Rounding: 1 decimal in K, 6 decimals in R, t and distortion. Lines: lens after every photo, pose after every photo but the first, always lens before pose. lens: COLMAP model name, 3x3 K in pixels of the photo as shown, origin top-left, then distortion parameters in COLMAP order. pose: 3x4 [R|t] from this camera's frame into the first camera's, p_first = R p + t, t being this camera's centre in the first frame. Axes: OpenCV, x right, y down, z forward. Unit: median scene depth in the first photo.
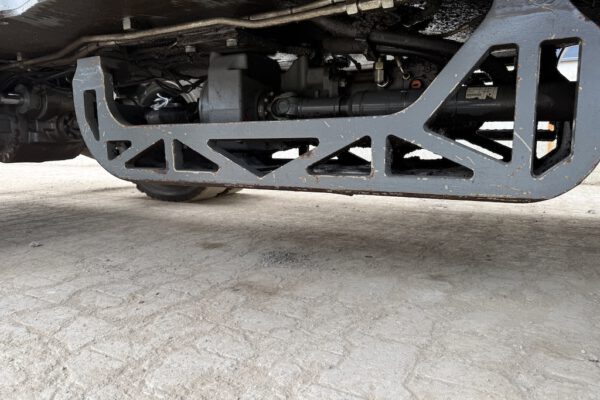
lens RADIAL K [[424.9, 0, 300.0], [0, 424.9, 200.0], [0, 0, 1]] dist [0.059276, -0.089142]
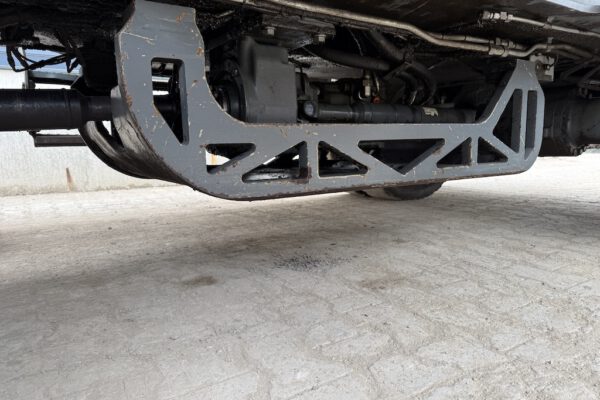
lens RADIAL K [[424.9, 0, 300.0], [0, 424.9, 200.0], [0, 0, 1]] dist [0.059276, -0.089142]
pose [[0.459693, -0.117480, 0.880273, -1.125991], [0.134721, 0.988965, 0.061632, -0.087155], [-0.877800, 0.090260, 0.470447, 0.678011]]
